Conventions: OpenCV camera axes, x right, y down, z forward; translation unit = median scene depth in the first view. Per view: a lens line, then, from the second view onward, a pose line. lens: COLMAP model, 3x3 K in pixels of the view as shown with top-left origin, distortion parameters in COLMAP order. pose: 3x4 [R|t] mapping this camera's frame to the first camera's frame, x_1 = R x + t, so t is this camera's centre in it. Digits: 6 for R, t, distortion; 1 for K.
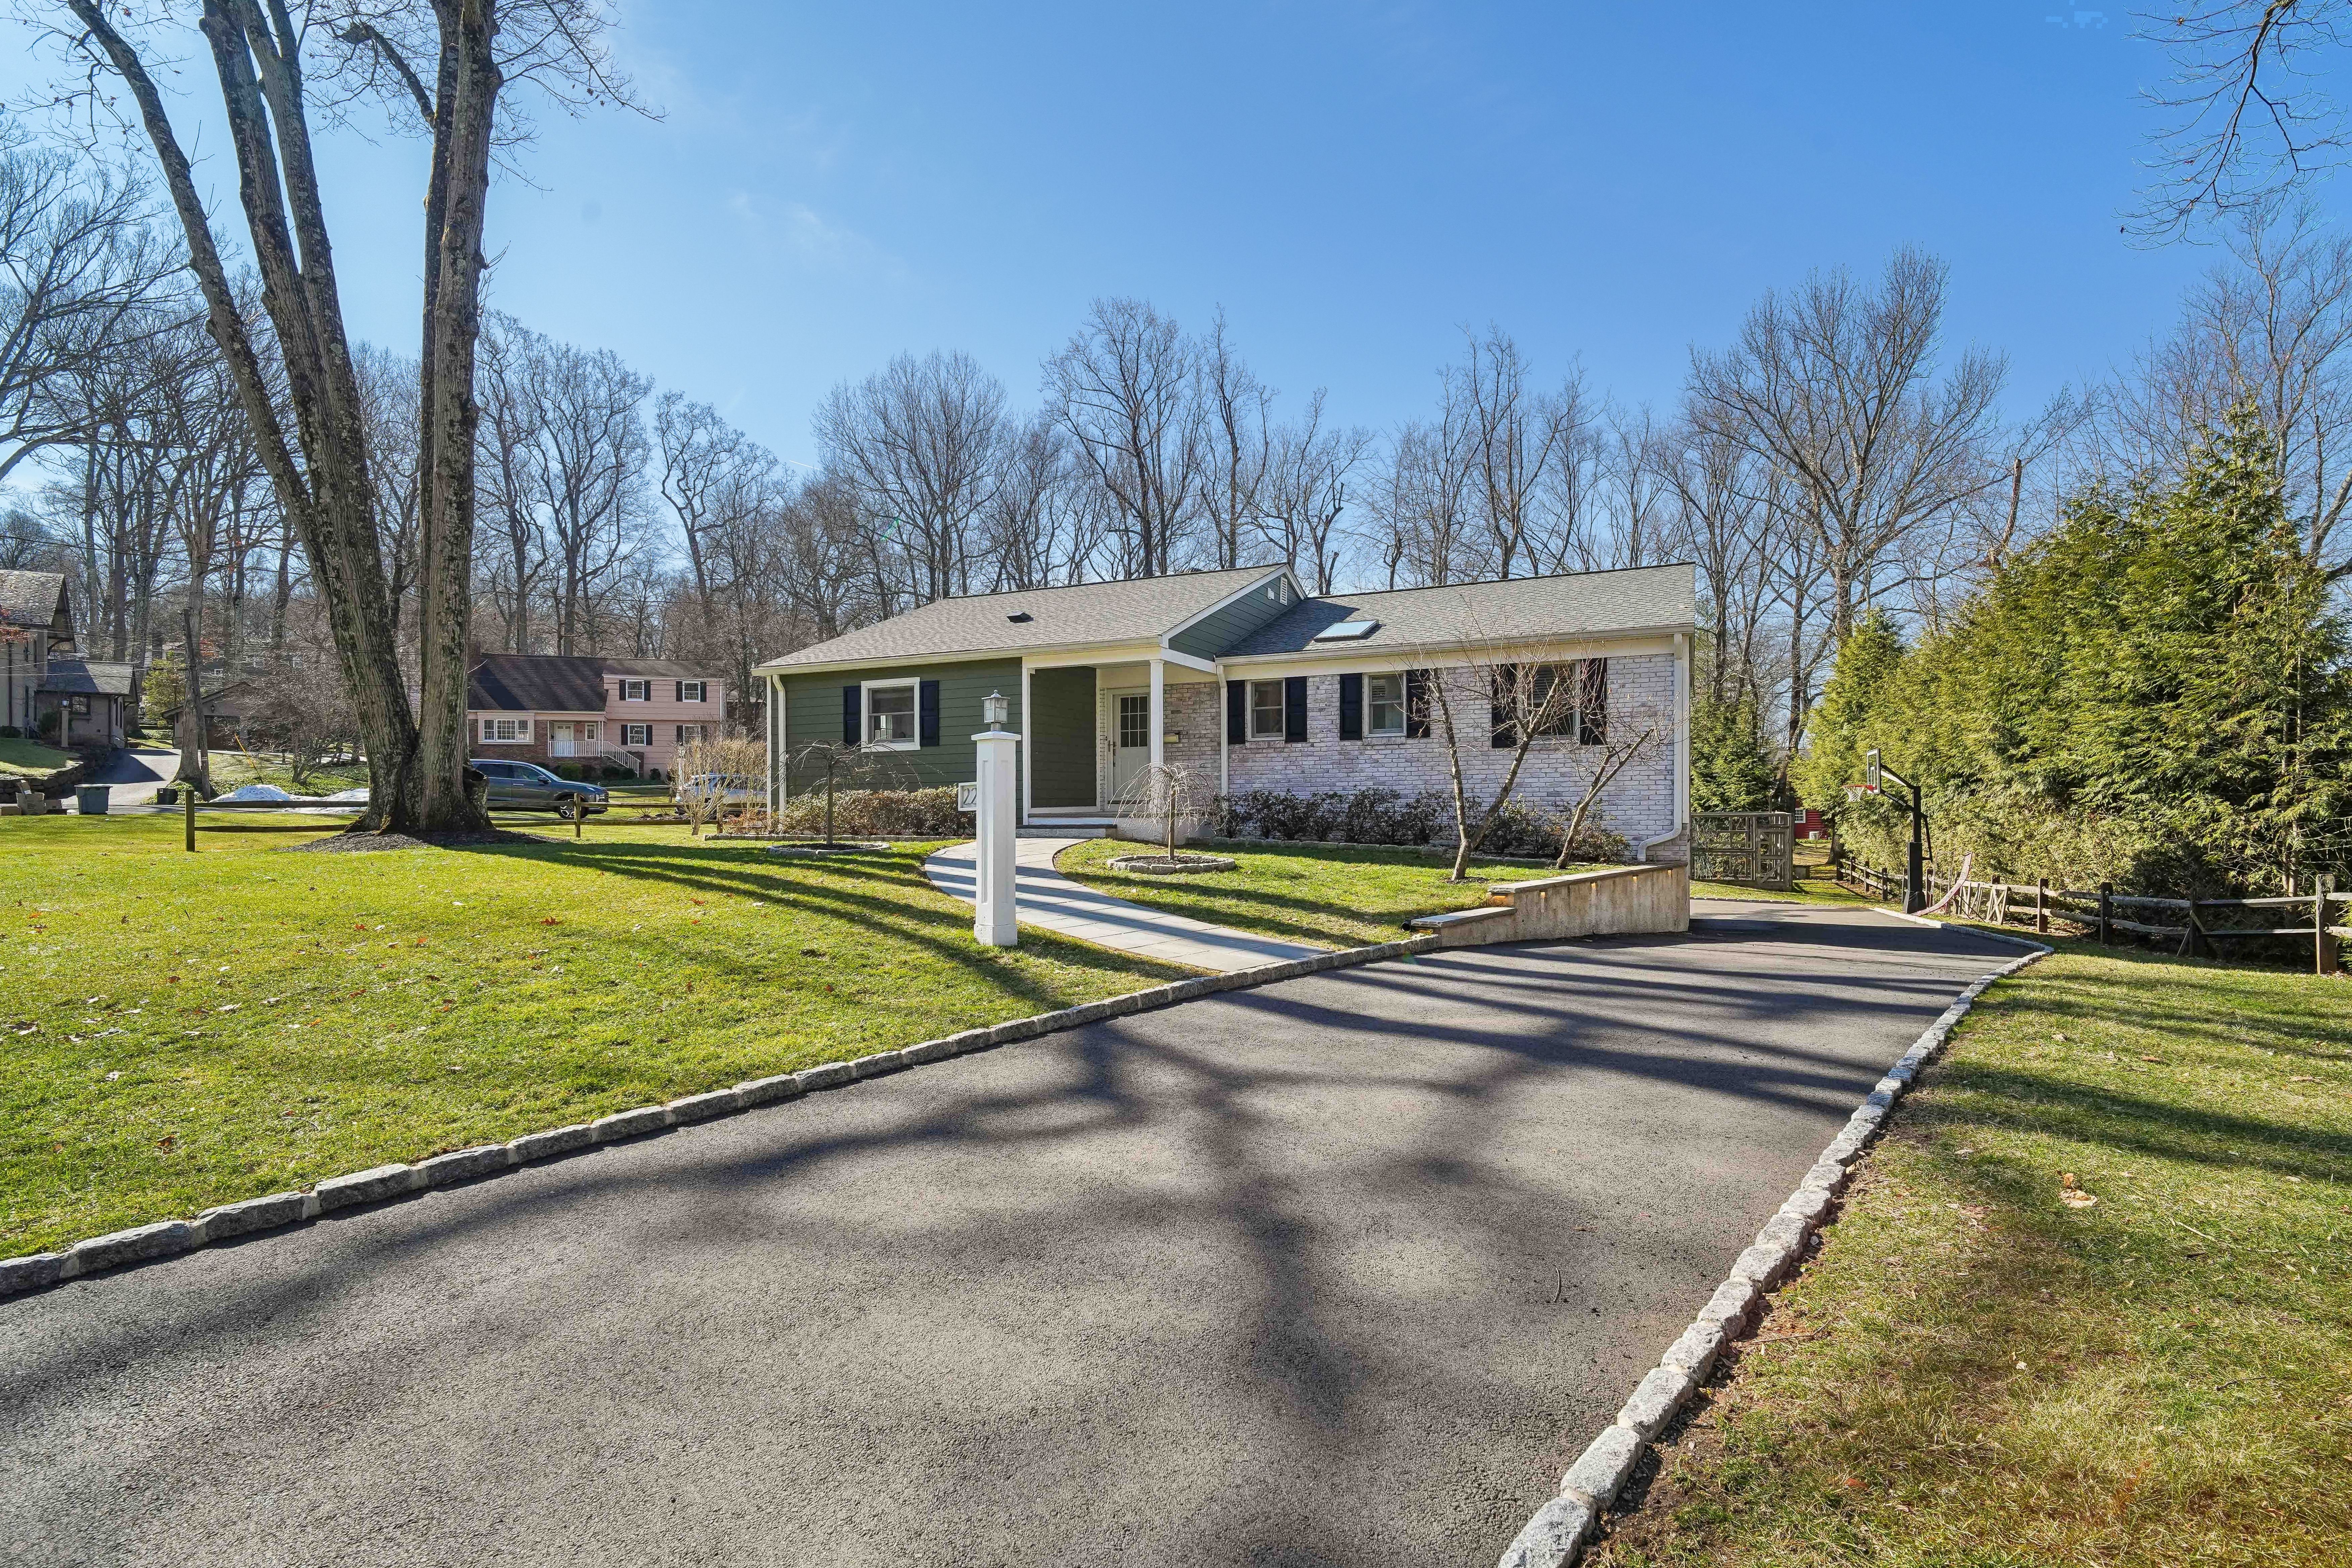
lens RADIAL K [[1114.7, 0, 1177.0], [0, 1114.7, 765.3], [0, 0, 1]] dist [0.004259, -0.006024]
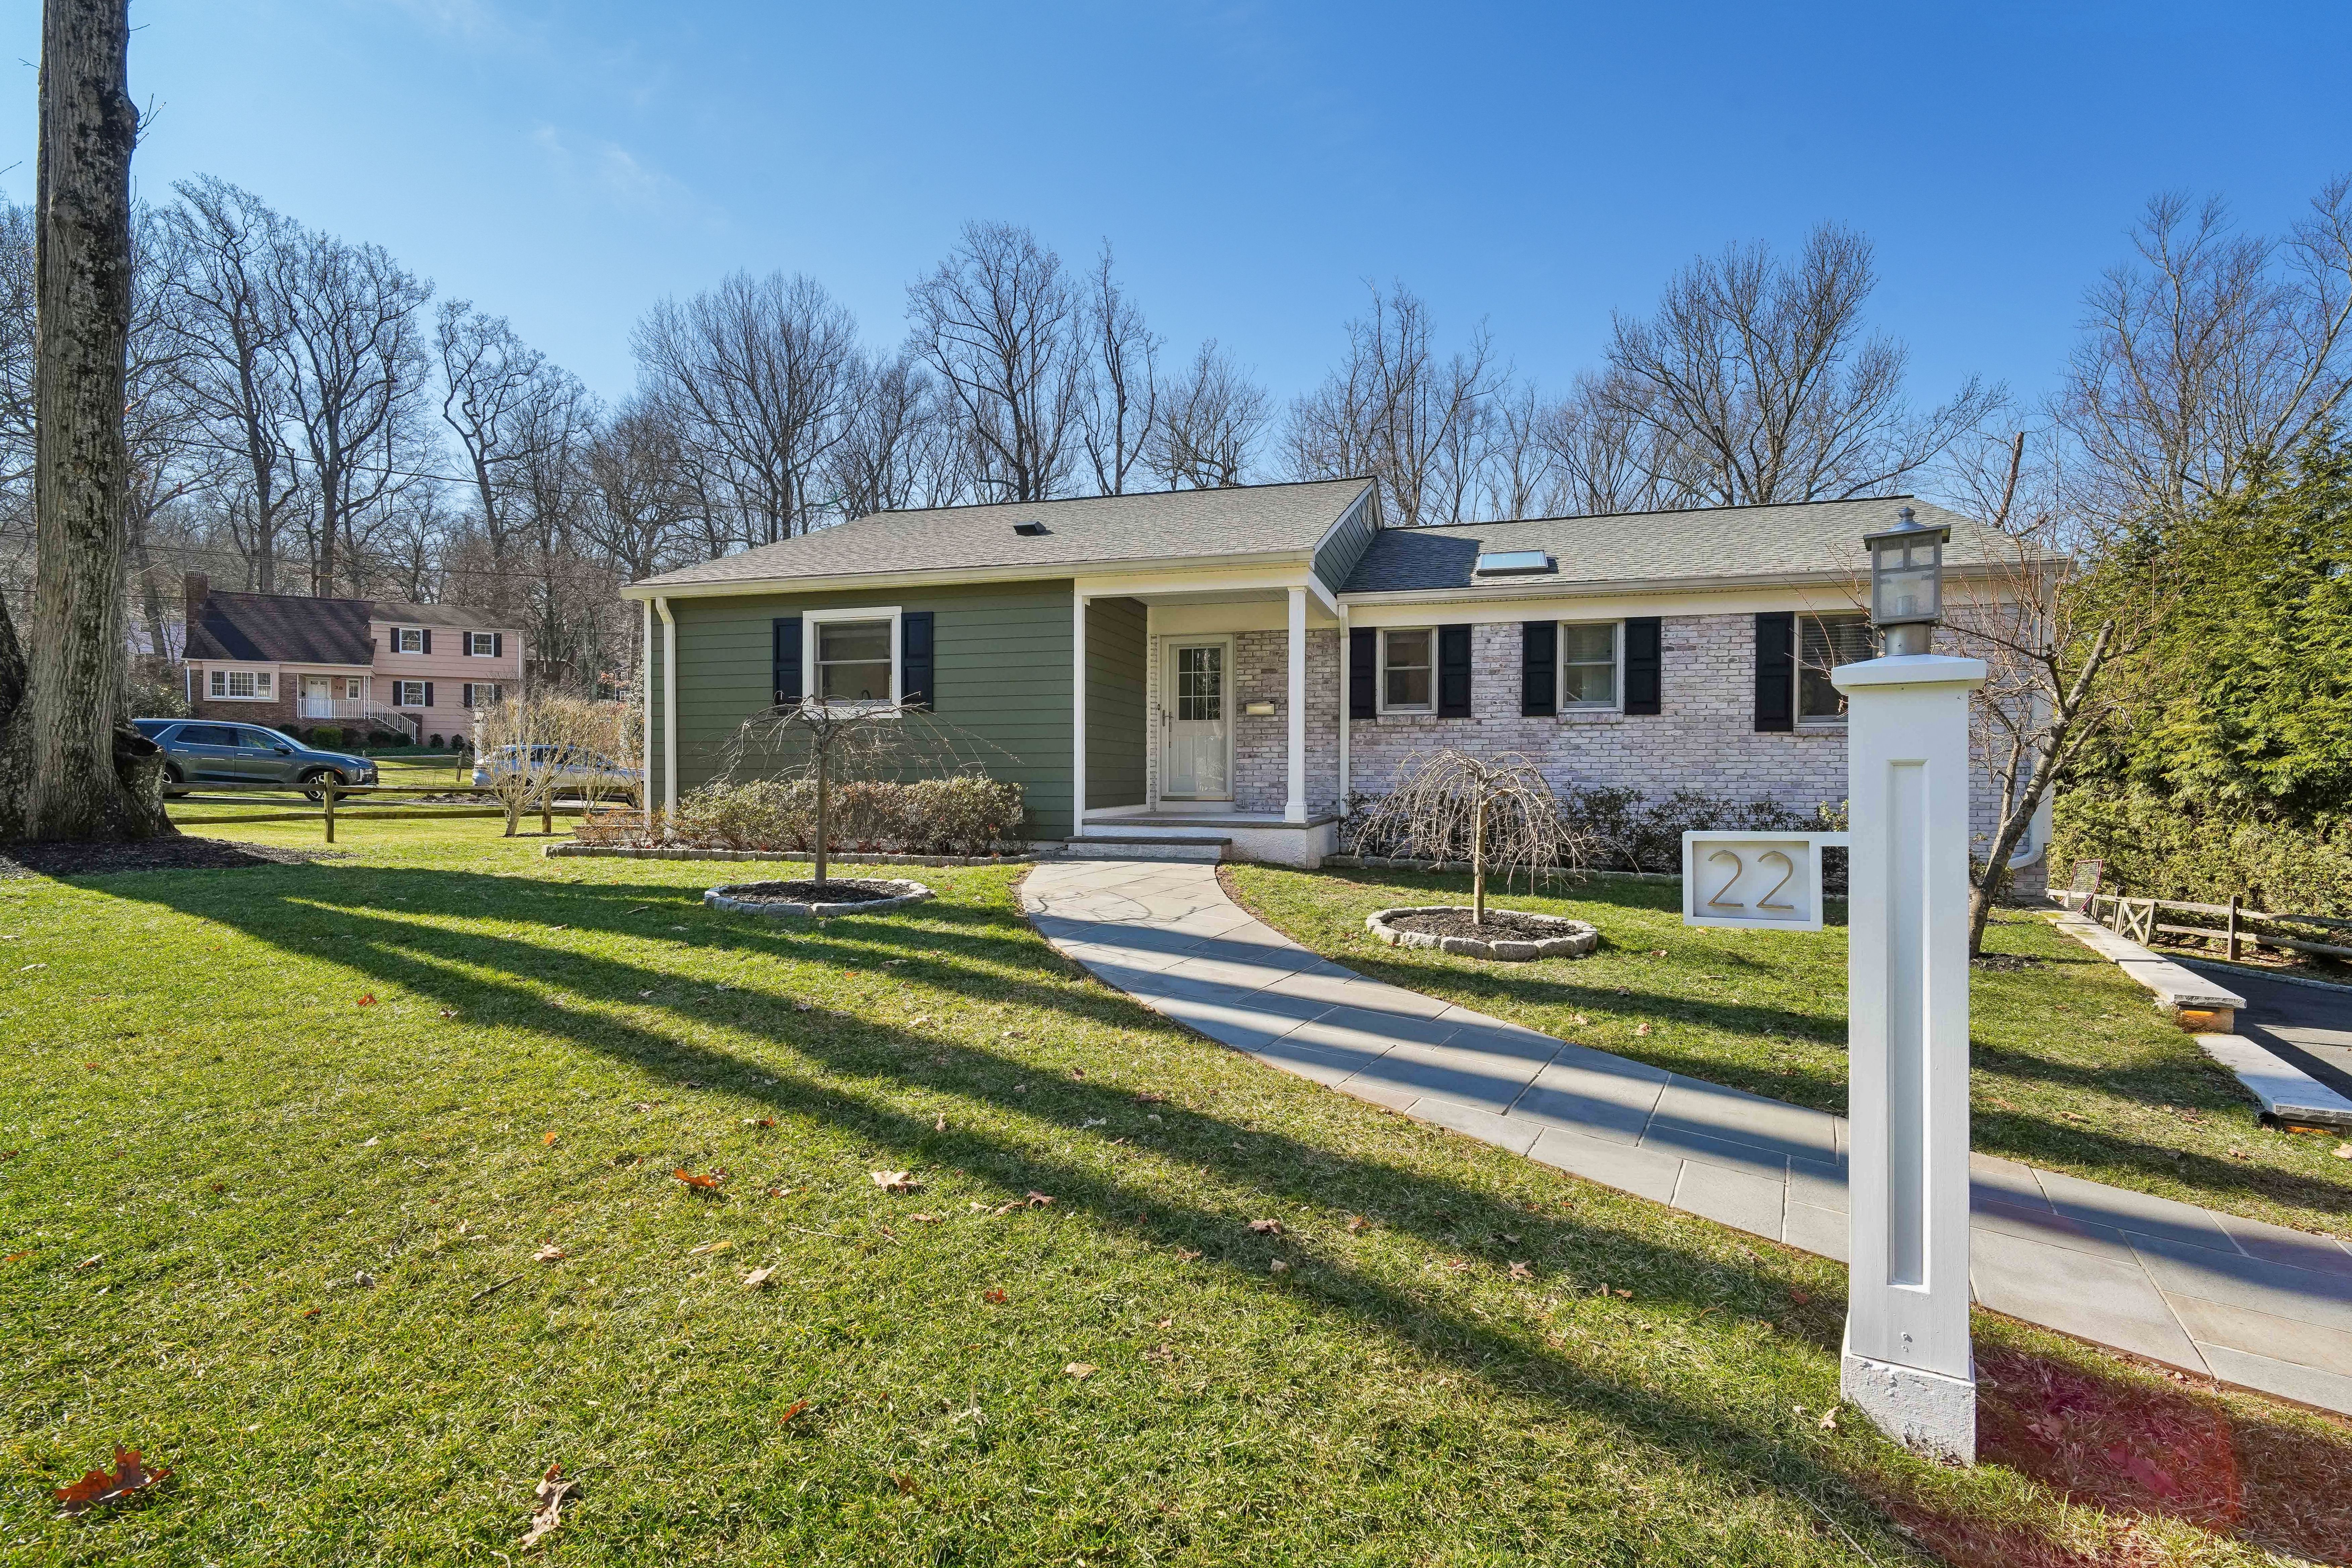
lens RADIAL K [[1133.7, 0, 1187.8], [0, 1133.7, 770.9], [0, 0, 1]] dist [-0.003275, -0.001470]
pose [[0.988541, 0.012890, 0.150402, -0.030550], [-0.016858, 0.999542, 0.025141, -0.000457], [-0.150009, -0.027388, 0.988305, 0.059238]]
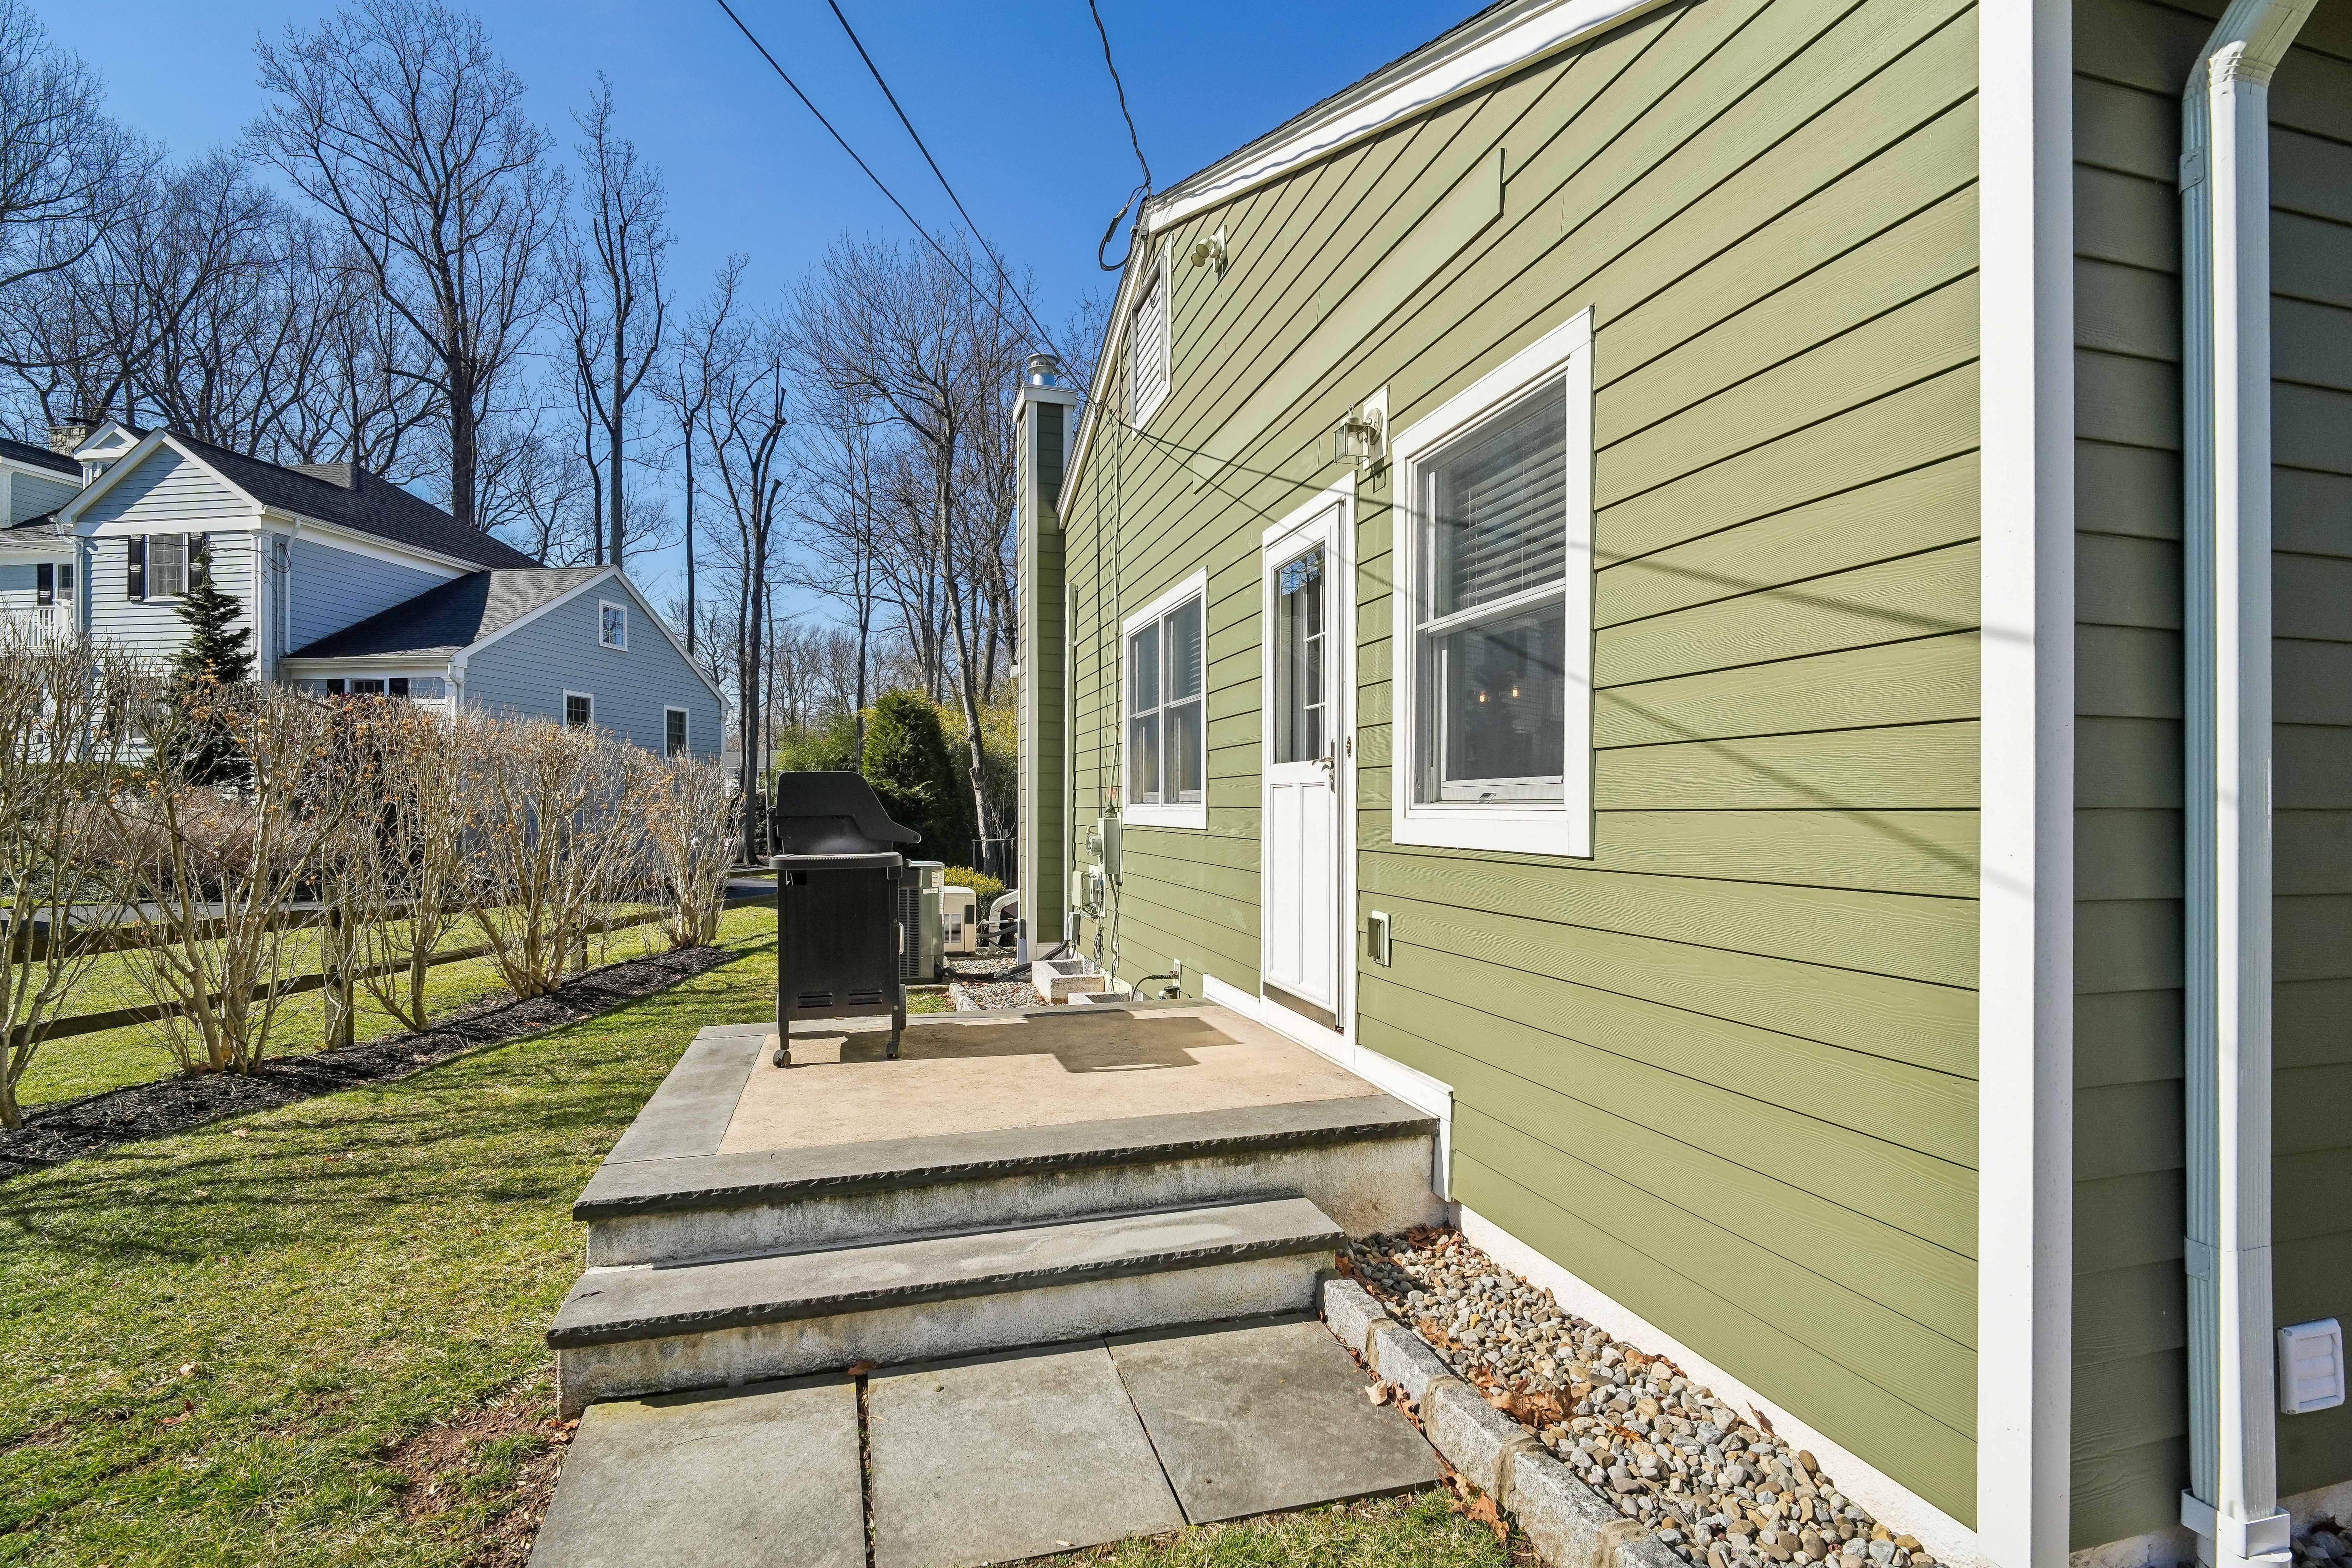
lens RADIAL K [[1099.5, 0, 1174.5], [0, 1099.5, 780.9], [0, 0, 1]] dist [0.003915, -0.007881]
pose [[0.755673, 0.025215, 0.654464, -0.127589], [-0.029239, 0.999561, -0.004750, 0.001838], [-0.654296, -0.015547, 0.756079, 0.282439]]
